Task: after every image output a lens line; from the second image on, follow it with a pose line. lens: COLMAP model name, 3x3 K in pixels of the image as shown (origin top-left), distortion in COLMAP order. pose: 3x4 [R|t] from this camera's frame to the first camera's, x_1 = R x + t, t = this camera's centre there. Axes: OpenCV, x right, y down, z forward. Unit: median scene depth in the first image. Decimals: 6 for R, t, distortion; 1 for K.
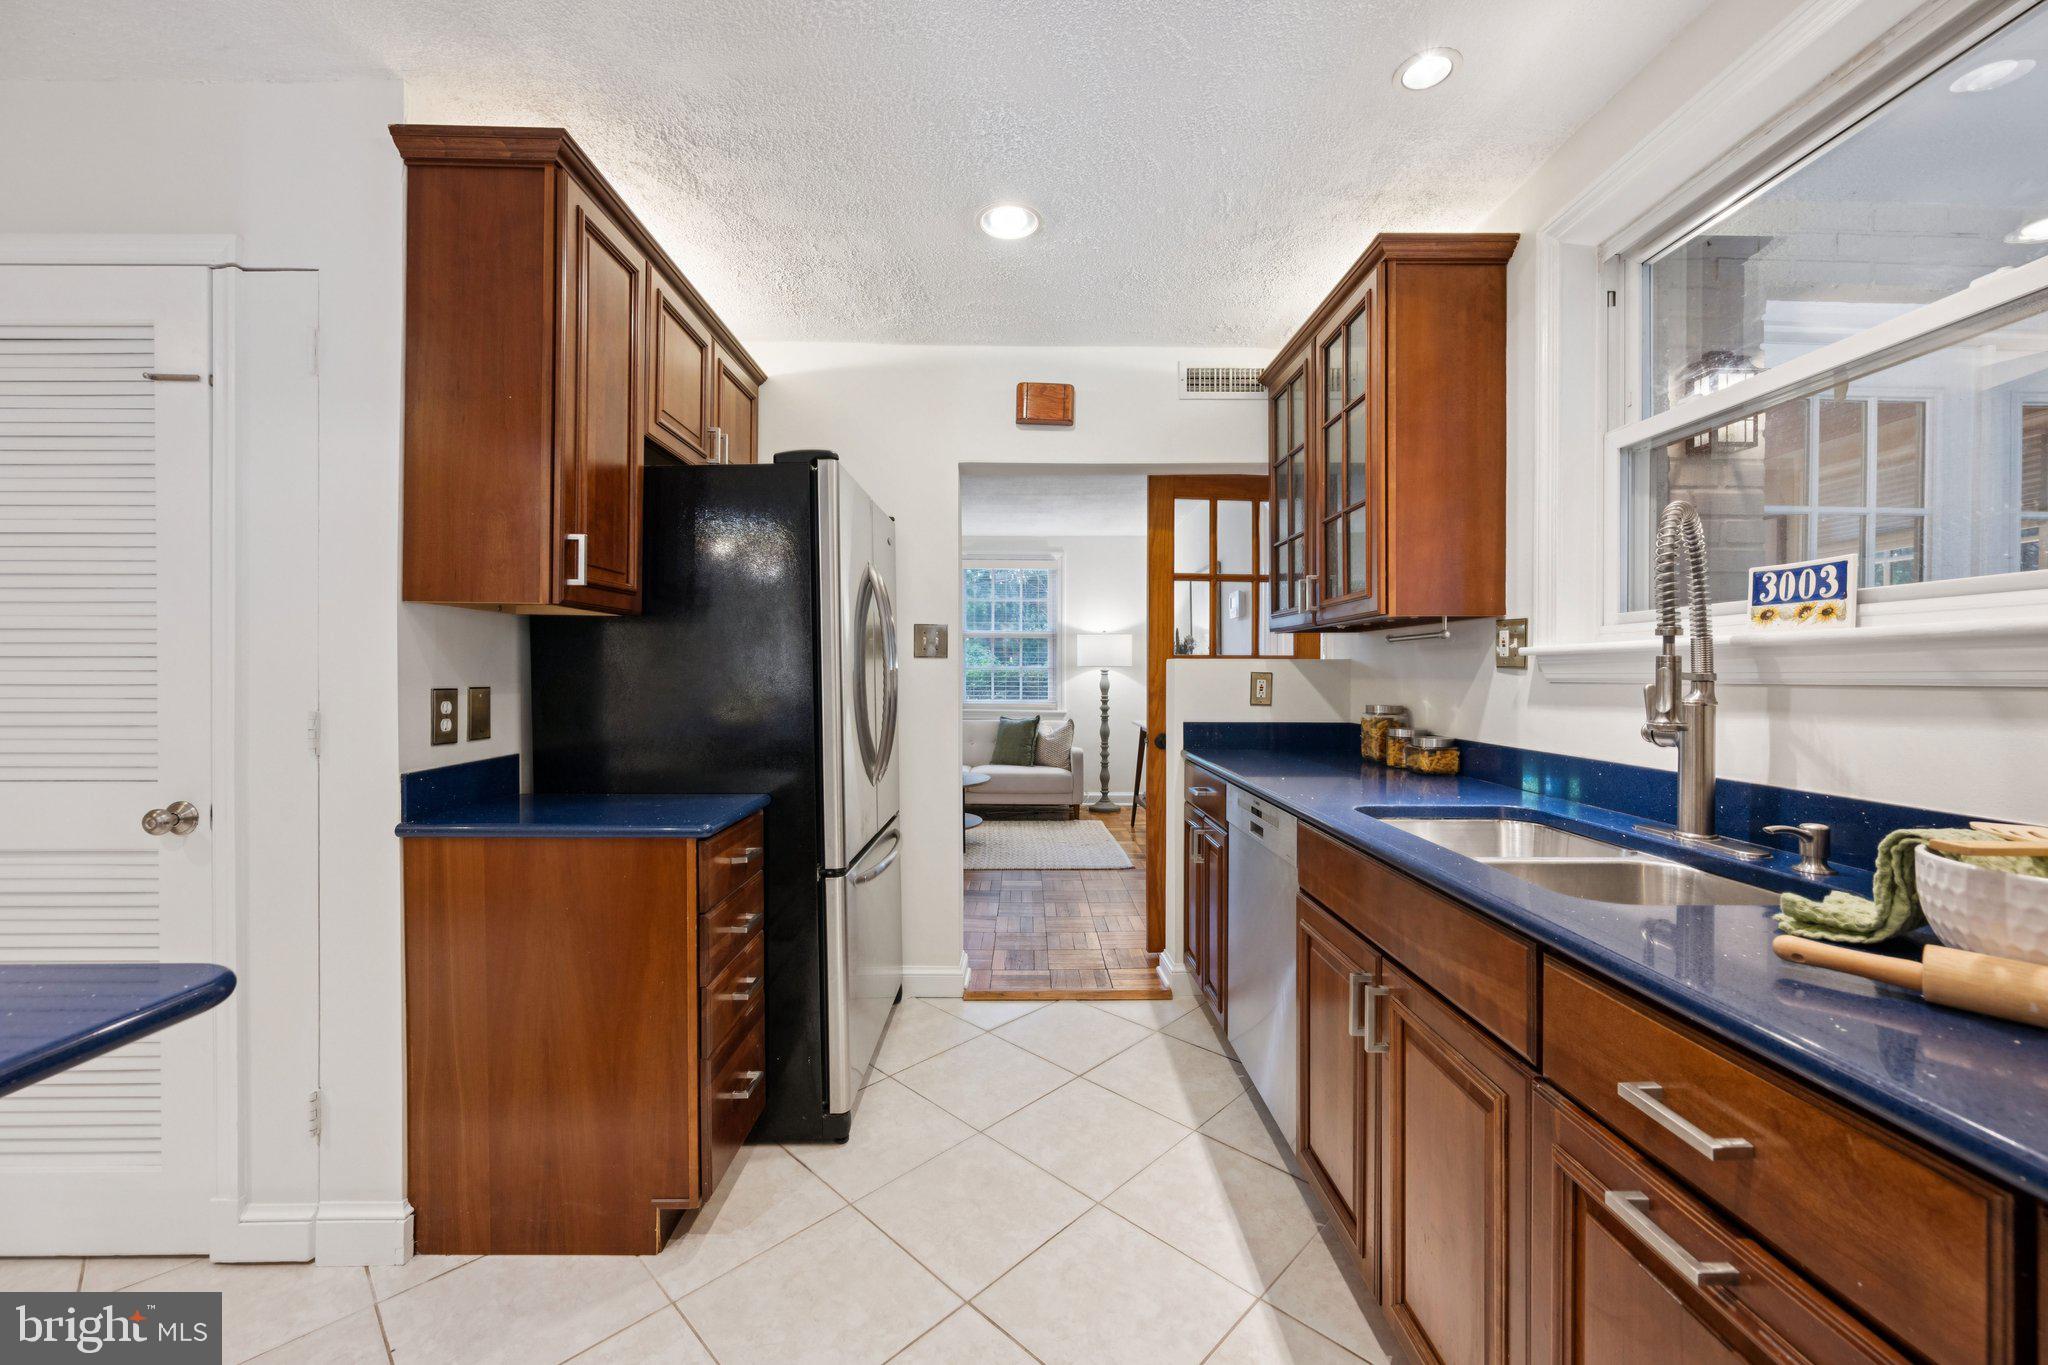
lens RADIAL K [[799.6, 0, 1027.0], [0, 799.6, 675.9], [0, 0, 1]] dist [-0.002713, -0.000304]
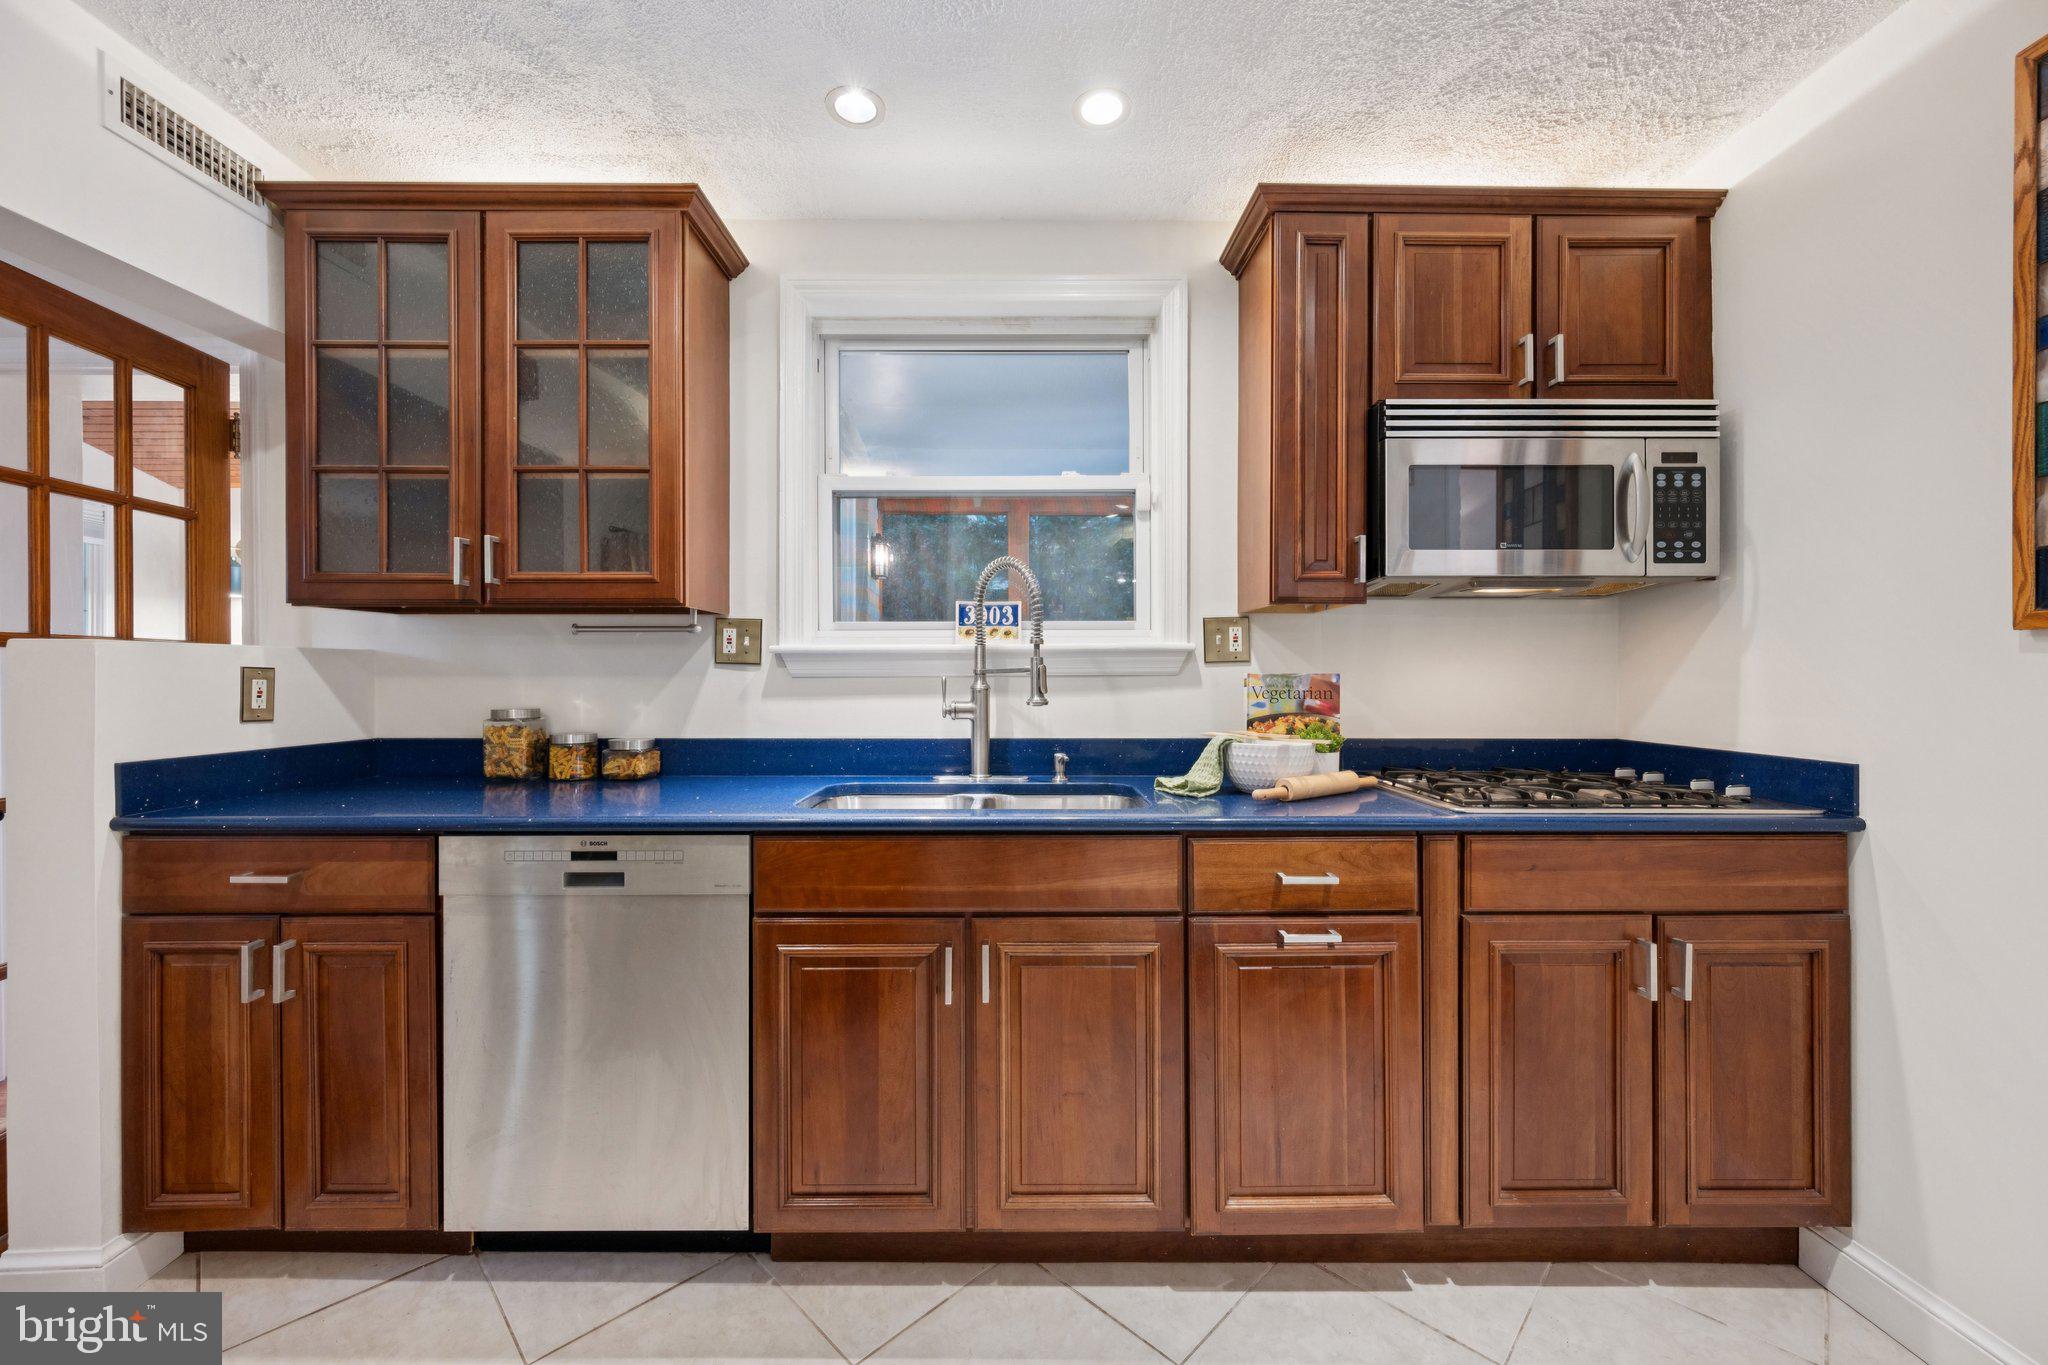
lens RADIAL K [[799.6, 0, 1027.0], [0, 799.6, 675.9], [0, 0, 1]] dist [-0.002713, -0.000304]
pose [[0.006500, -0.002415, 0.999976, -0.404956], [0.004091, 0.999989, 0.002388, 0.004079], [-0.999971, 0.004075, 0.006510, 0.540157]]
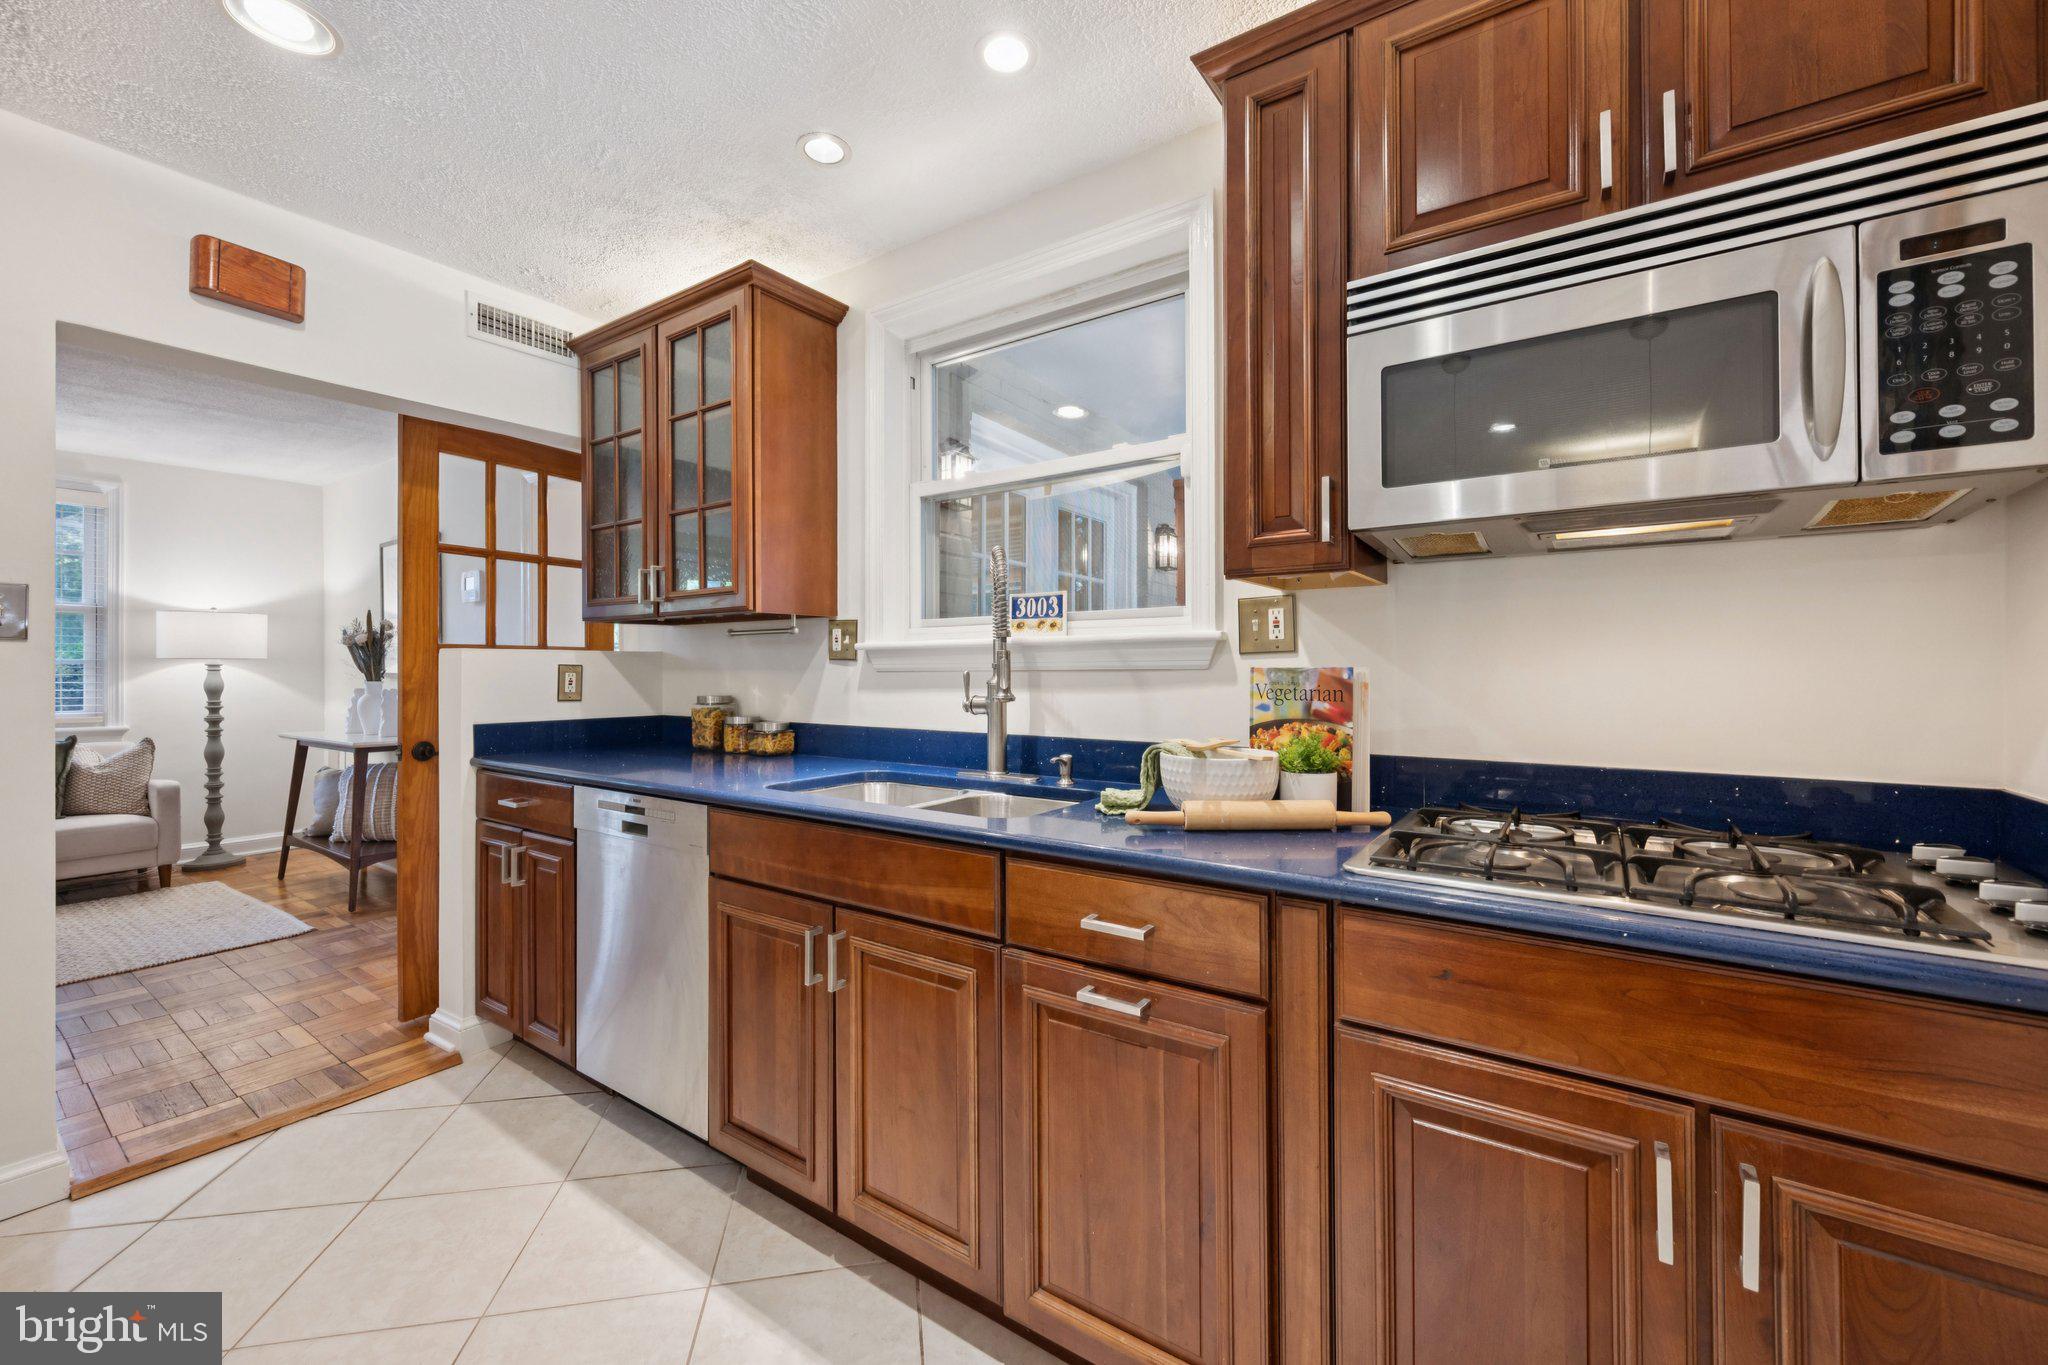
lens RADIAL K [[806.4, 0, 1032.2], [0, 806.4, 664.2], [0, 0, 1]] dist [-0.002017, -0.000330]
pose [[0.572752, 0.001046, 0.819728, -0.207511], [0.006558, 0.999961, -0.005858, 0.004811], [-0.819703, 0.008731, 0.572723, 0.055081]]
